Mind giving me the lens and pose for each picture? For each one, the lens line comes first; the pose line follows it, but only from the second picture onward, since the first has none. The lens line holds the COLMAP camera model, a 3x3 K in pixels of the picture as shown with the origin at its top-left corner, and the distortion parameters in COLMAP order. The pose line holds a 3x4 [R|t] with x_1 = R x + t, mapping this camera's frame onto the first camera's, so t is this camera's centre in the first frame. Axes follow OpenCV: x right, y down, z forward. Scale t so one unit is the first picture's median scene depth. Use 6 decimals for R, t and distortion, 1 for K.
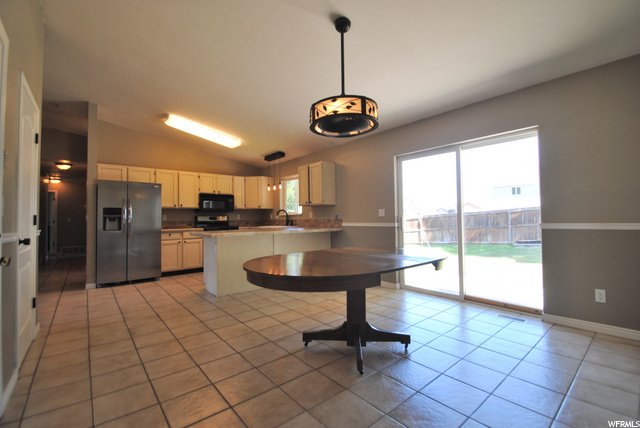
lens RADIAL K [[278.1, 0, 320.0], [0, 278.1, 214.0], [0, 0, 1]] dist [-0.002241, -0.000345]
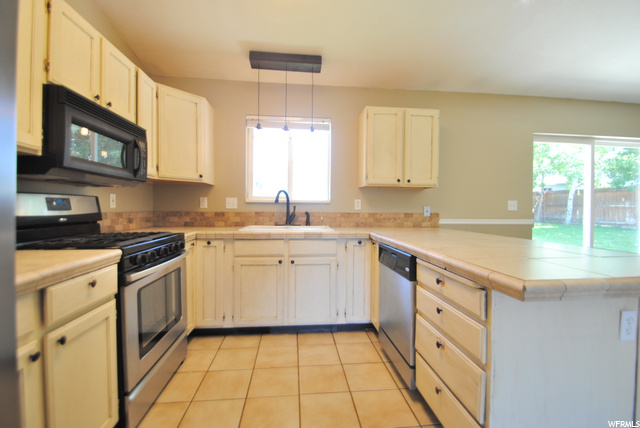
lens RADIAL K [[286.0, 0, 320.0], [0, 286.0, 214.0], [0, 0, 1]] dist [-0.002176, -0.000418]
pose [[0.558277, 0.002098, 0.829652, -0.544700], [-0.028791, 0.999443, 0.016847, 0.015516], [-0.829155, -0.033292, 0.558027, 0.780380]]
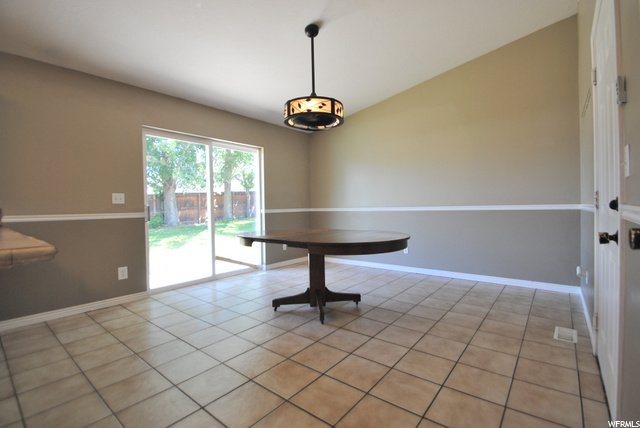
lens RADIAL K [[294.8, 0, 320.0], [0, 294.8, 214.0], [0, 0, 1]] dist [0.000245, -0.000049]
pose [[-0.190022, -0.008695, 0.981741, -0.466600], [0.002513, 0.999953, 0.009343, 0.022143], [-0.981777, 0.004242, -0.189991, 0.504014]]
